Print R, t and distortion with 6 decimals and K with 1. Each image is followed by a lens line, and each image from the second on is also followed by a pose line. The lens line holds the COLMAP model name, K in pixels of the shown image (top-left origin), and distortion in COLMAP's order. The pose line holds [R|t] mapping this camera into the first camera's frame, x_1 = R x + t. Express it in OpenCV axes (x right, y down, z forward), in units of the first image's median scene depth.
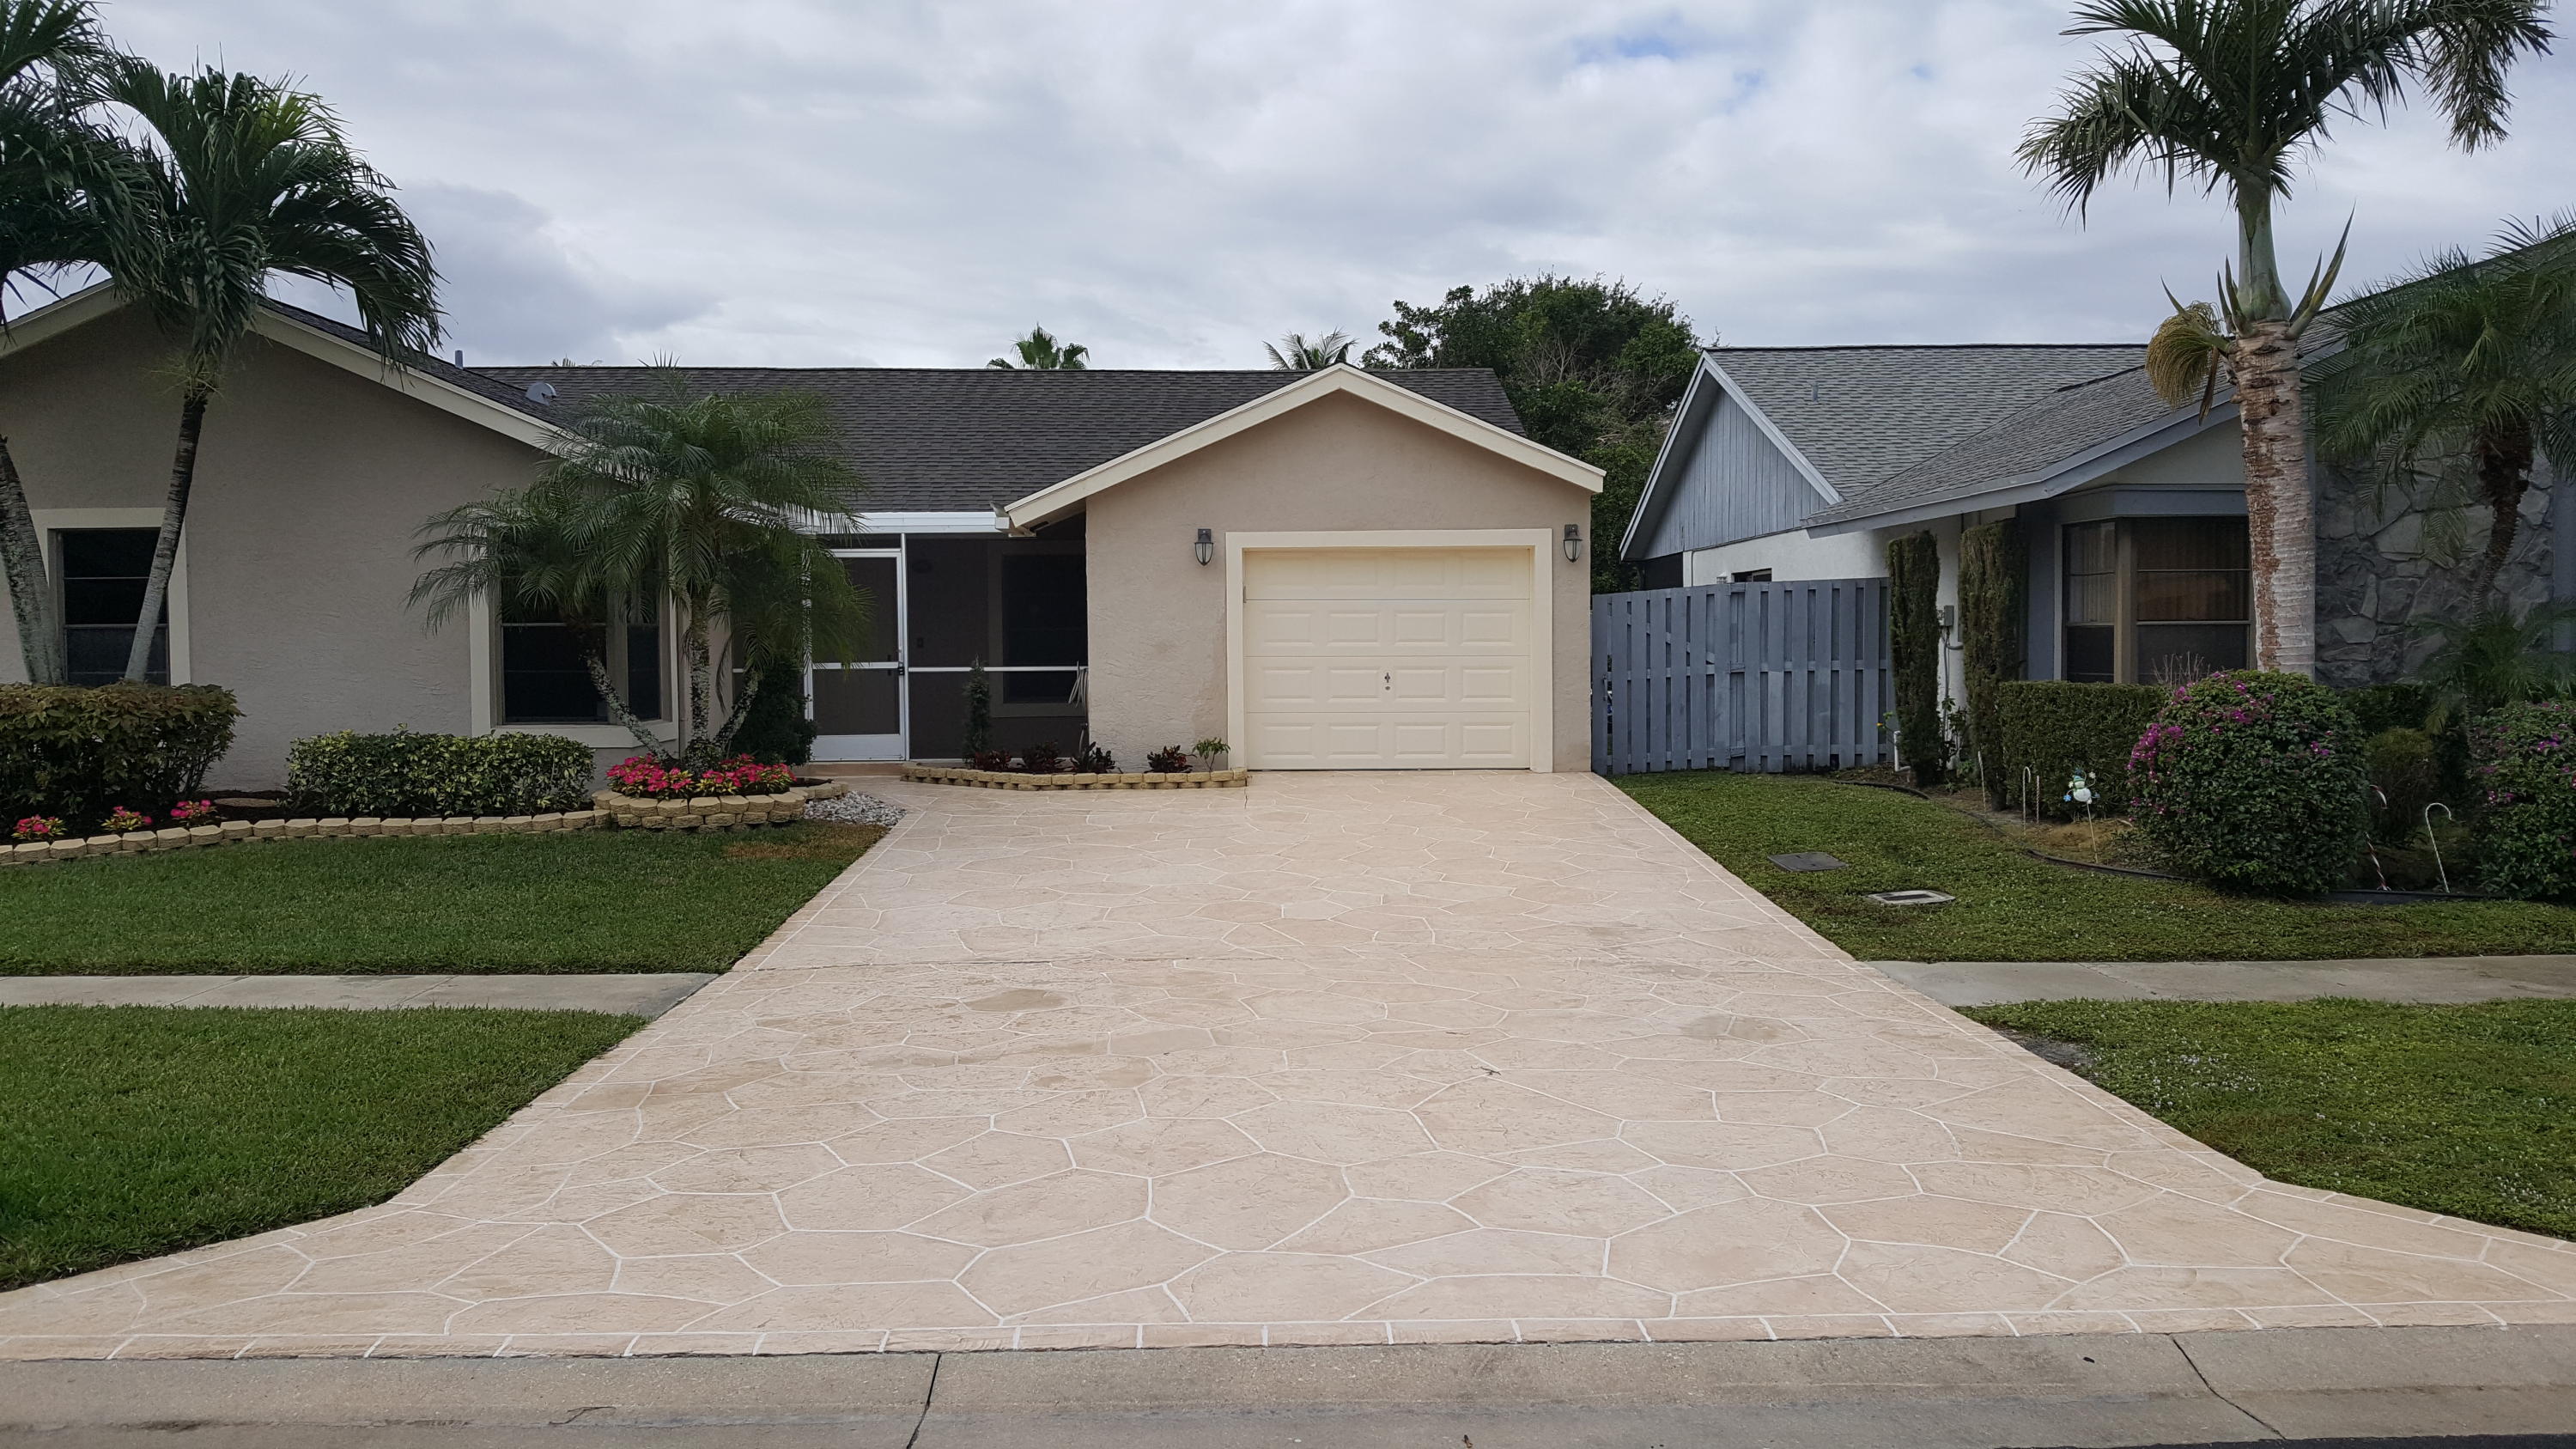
lens RADIAL K [[1930.0, 0, 1300.3], [0, 1930.0, 712.6], [0, 0, 1]] dist [0.205020, -0.513612]
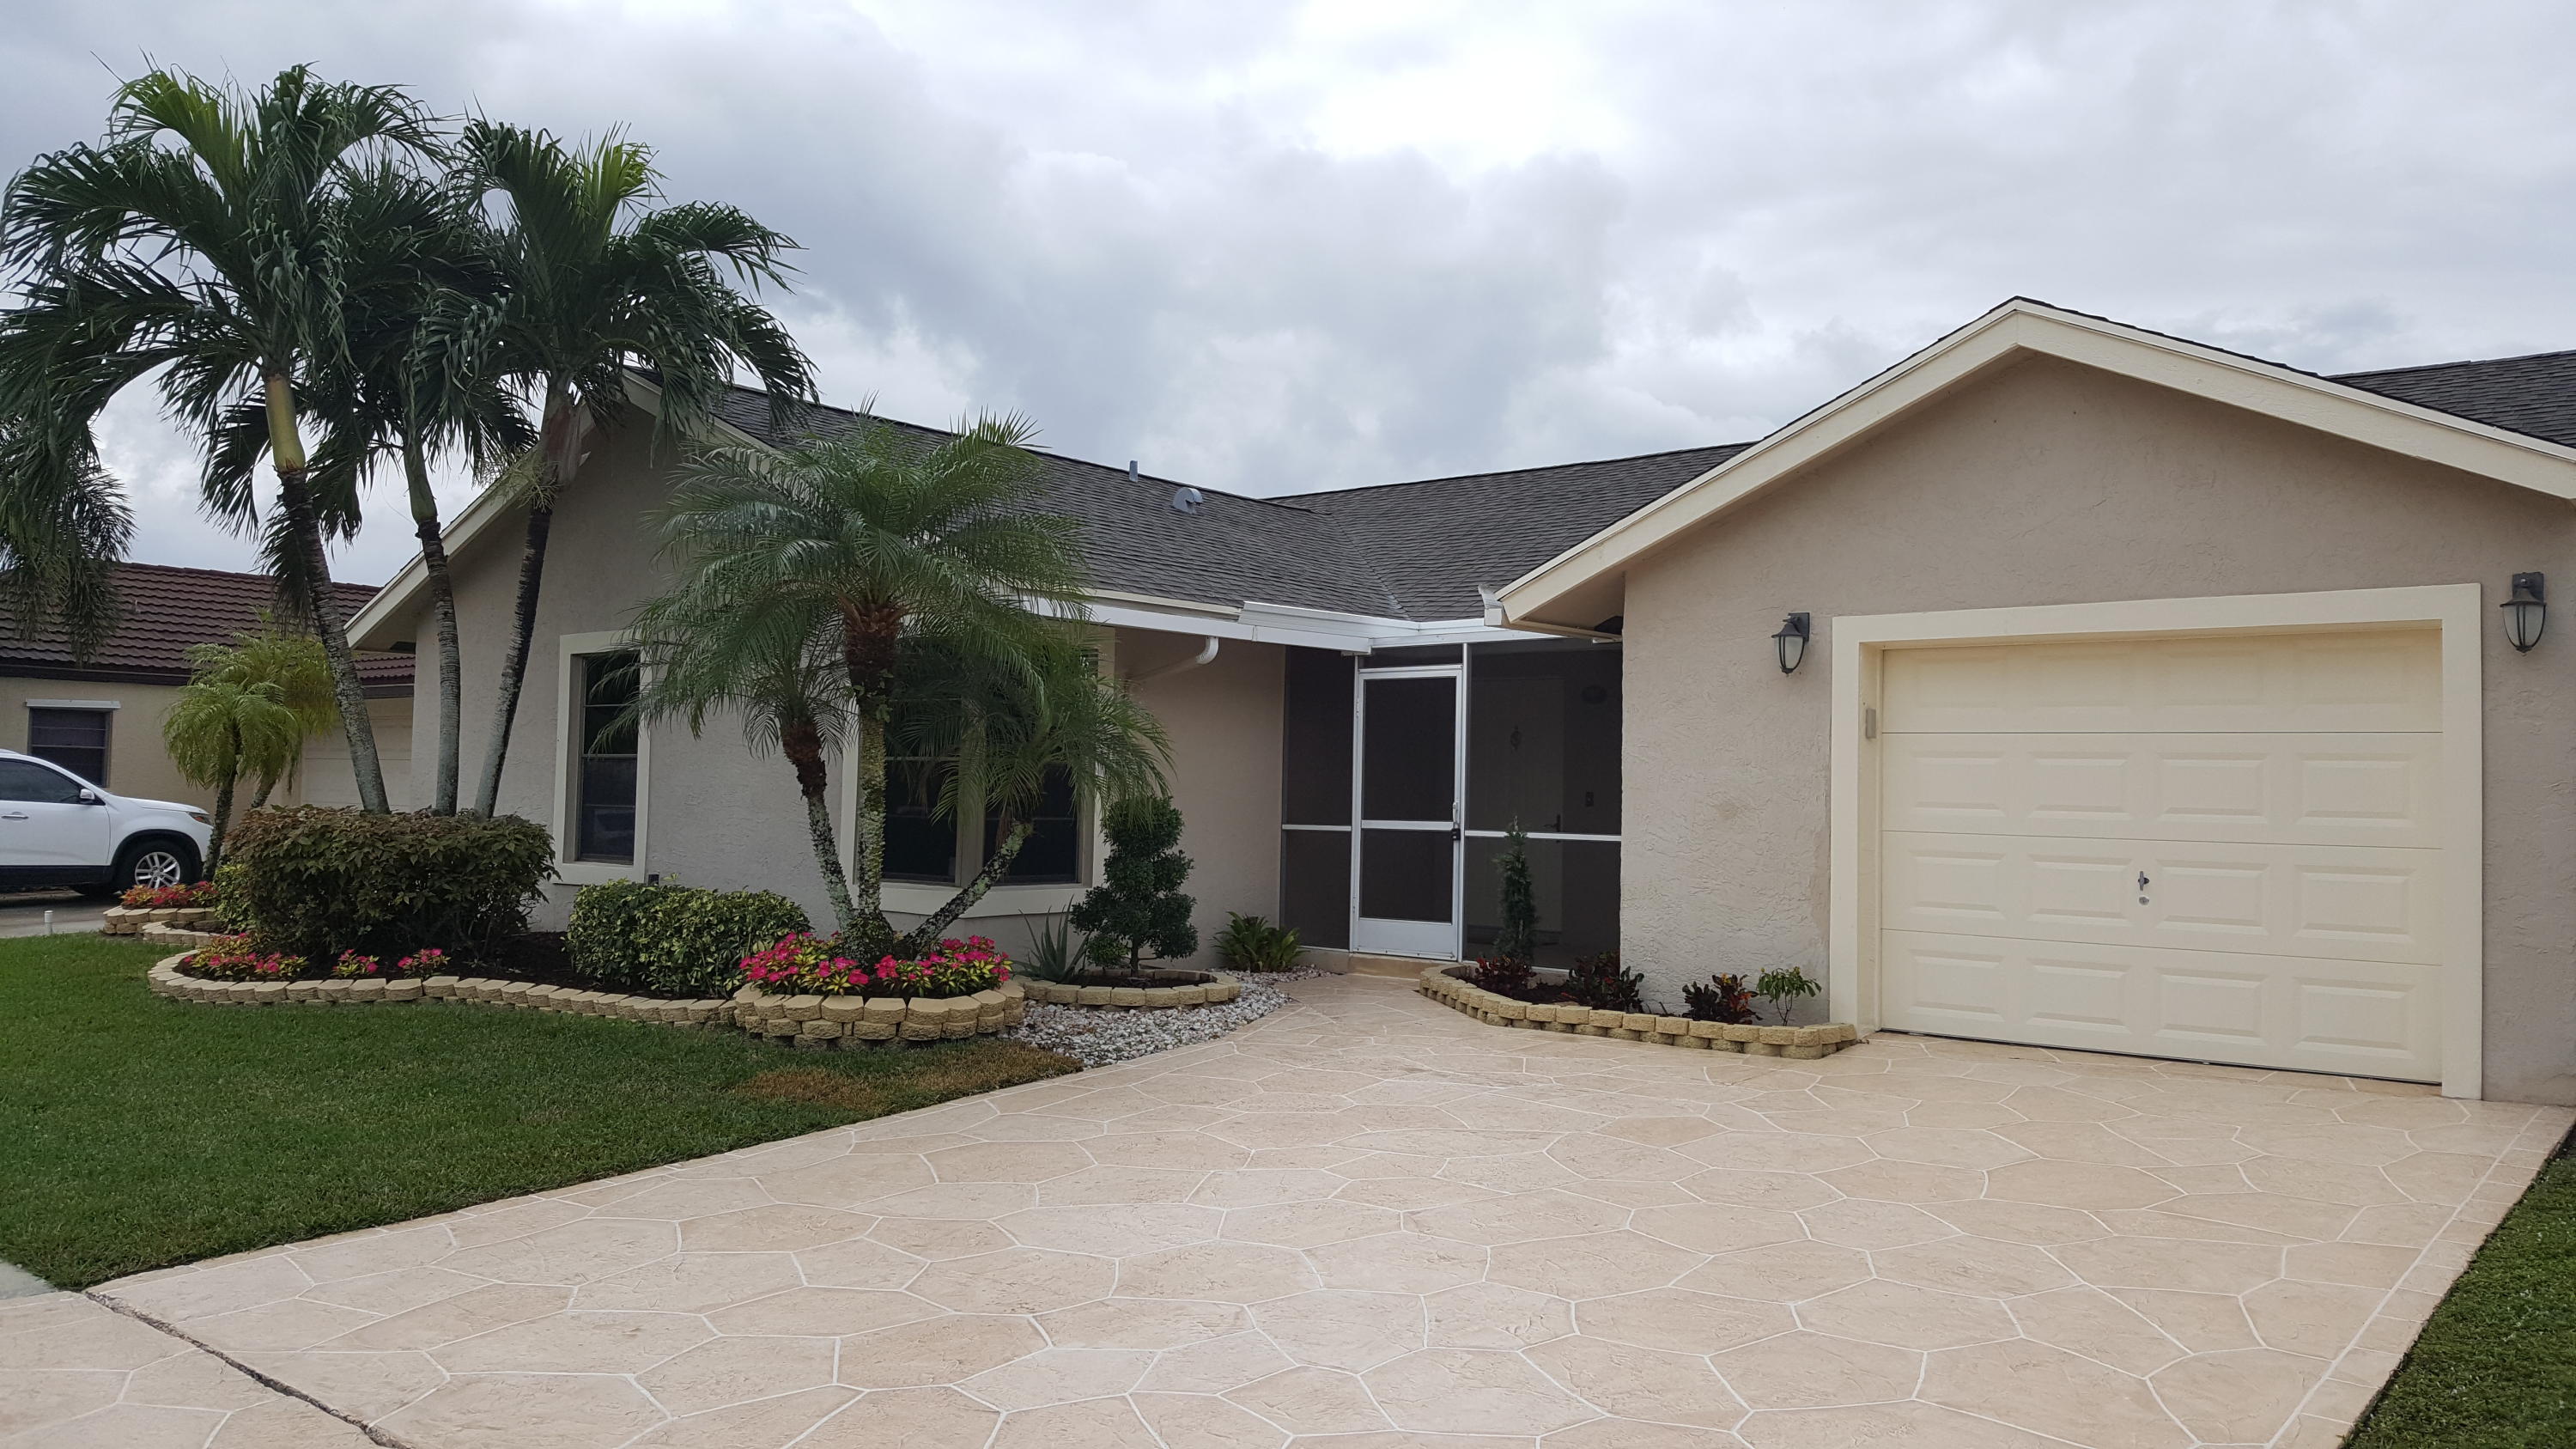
lens RADIAL K [[1900.5, 0, 1271.8], [0, 1900.5, 720.8], [0, 0, 1]] dist [0.238934, -0.506597]
pose [[0.749411, -0.001684, -0.662103, 0.221126], [-0.053883, 0.996525, -0.063522, -0.015791], [0.659909, 0.083281, 0.746716, 0.454867]]
